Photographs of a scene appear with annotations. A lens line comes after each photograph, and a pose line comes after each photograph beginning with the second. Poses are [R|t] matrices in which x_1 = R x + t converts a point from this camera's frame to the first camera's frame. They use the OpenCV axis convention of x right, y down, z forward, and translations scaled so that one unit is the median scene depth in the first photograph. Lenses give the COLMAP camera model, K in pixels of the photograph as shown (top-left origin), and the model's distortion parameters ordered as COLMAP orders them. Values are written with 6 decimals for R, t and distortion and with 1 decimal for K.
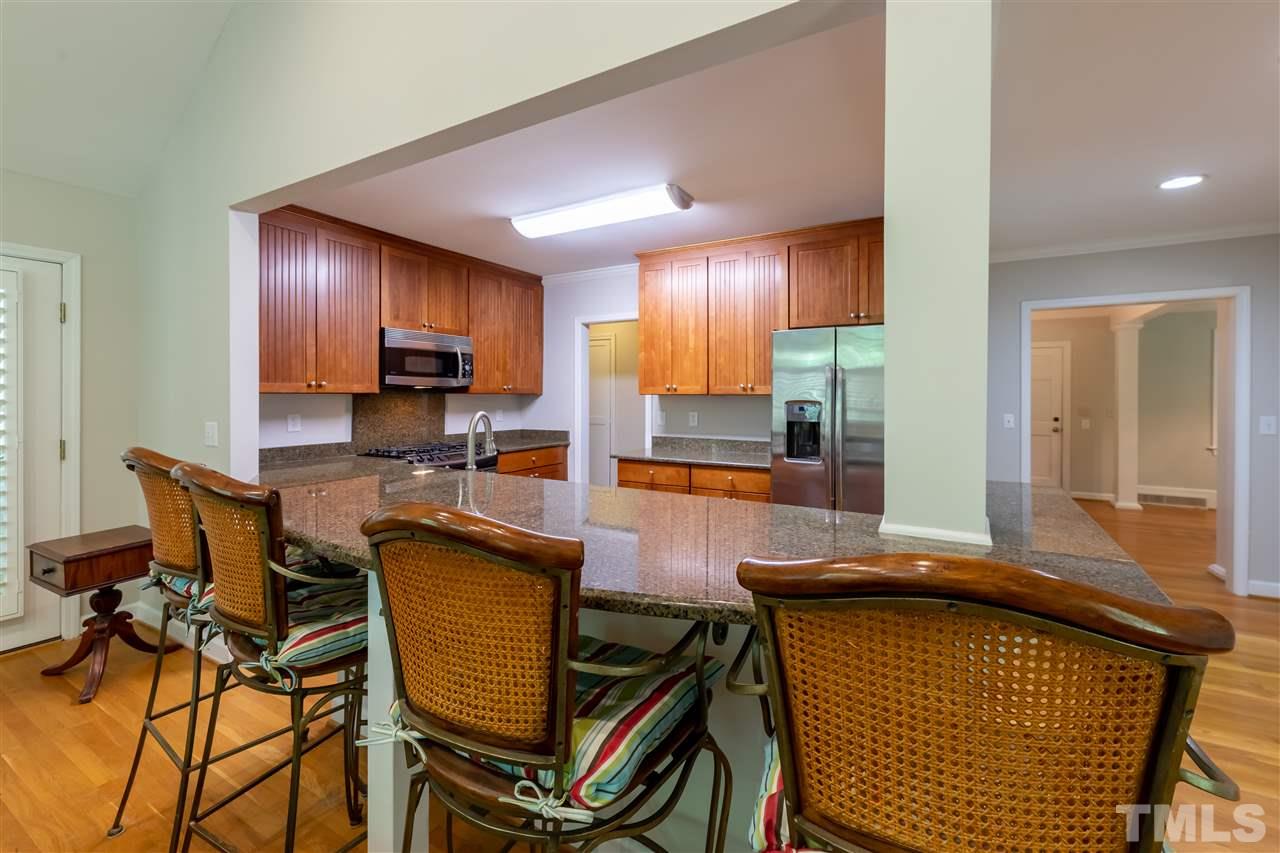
lens RADIAL K [[520.5, 0, 645.1], [0, 520.5, 392.2], [0, 0, 1]] dist [0.008220, -0.003370]
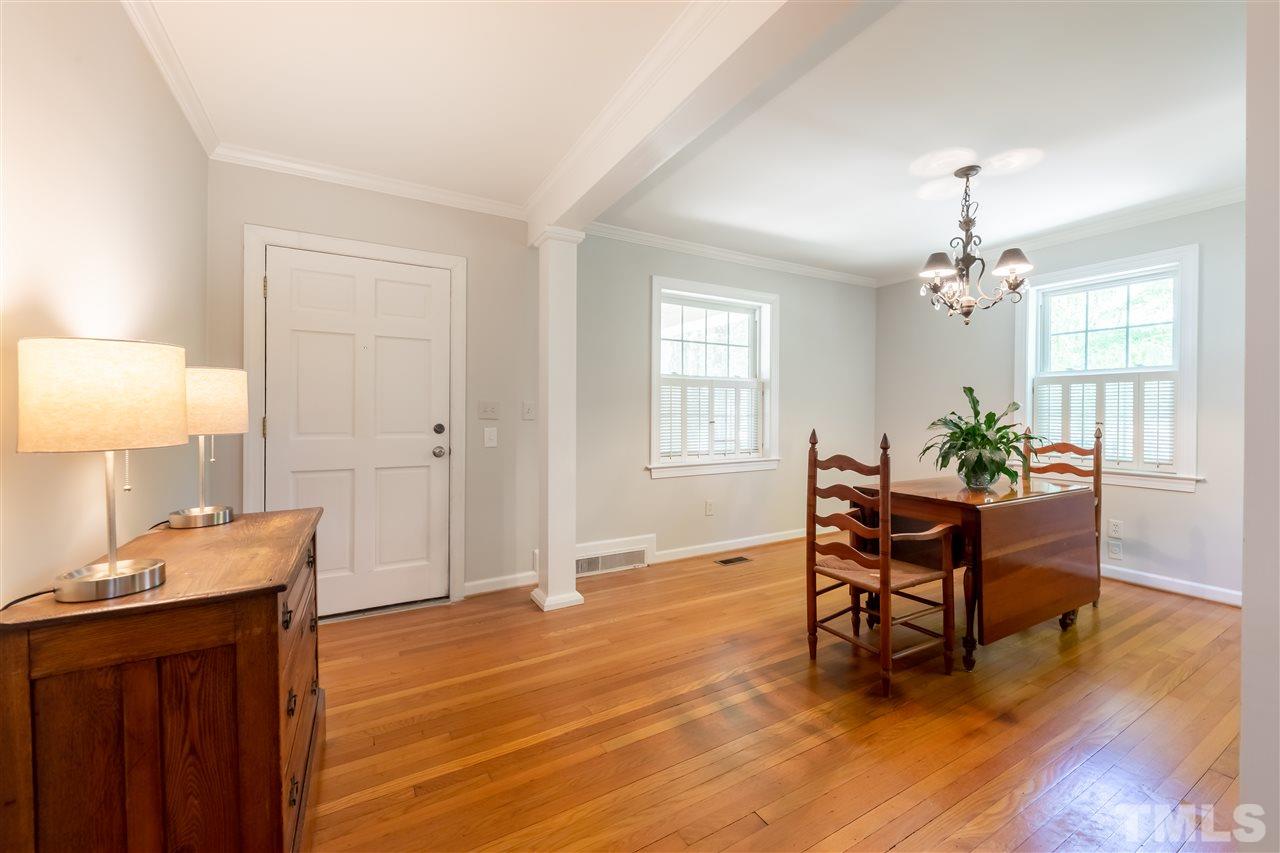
lens RADIAL K [[520.5, 0, 651.2], [0, 520.5, 418.7], [0, 0, 1]] dist [0.008220, -0.003370]
pose [[0.507556, -0.012638, 0.861526, 0.515032], [-0.005564, 0.999824, 0.017944, 0.035877], [-0.861601, -0.013901, 0.507396, 0.642587]]
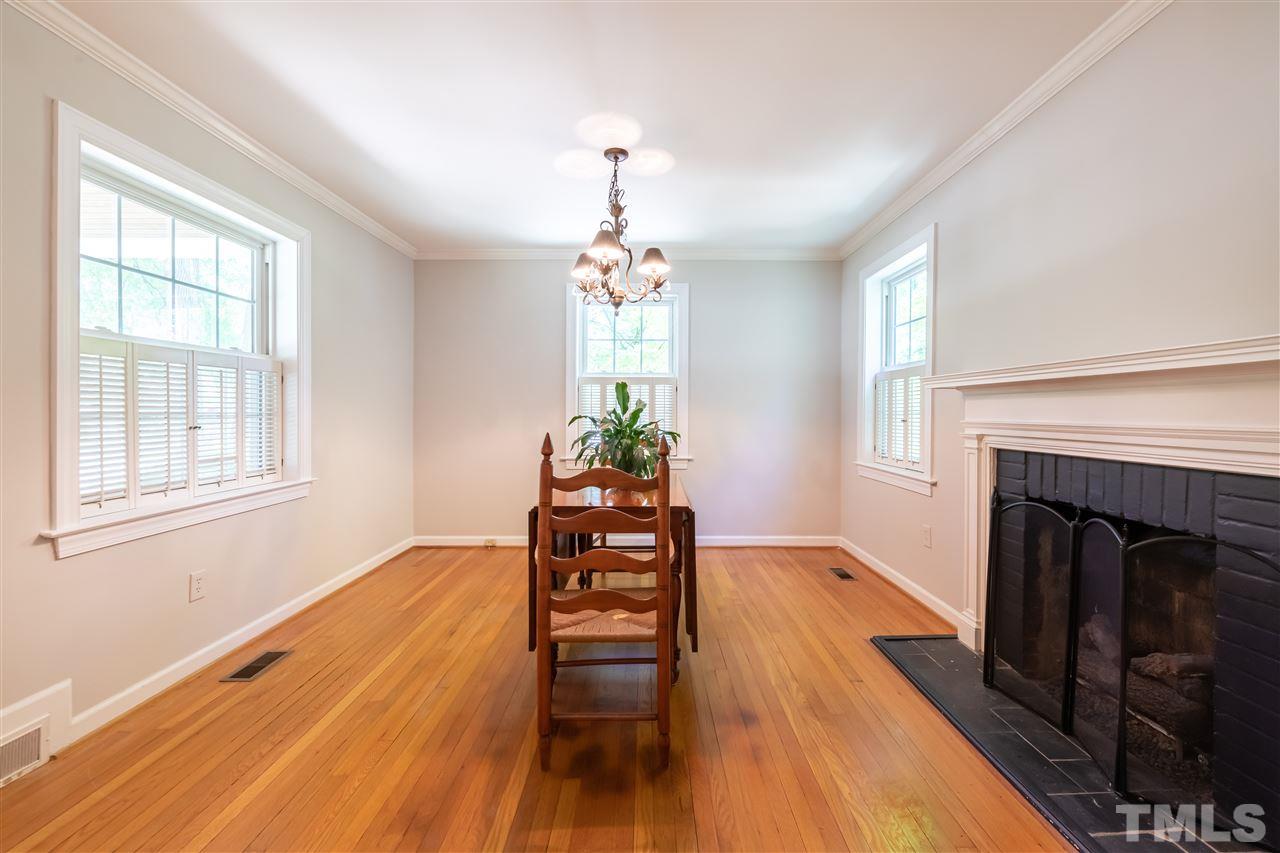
lens RADIAL K [[520.5, 0, 642.6], [0, 520.5, 414.6], [0, 0, 1]] dist [0.008220, -0.003370]
pose [[-0.493437, -0.009383, 0.869731, 0.647962], [-0.005439, 0.999956, 0.007702, 0.038039], [-0.869764, -0.000930, -0.493467, 0.812579]]
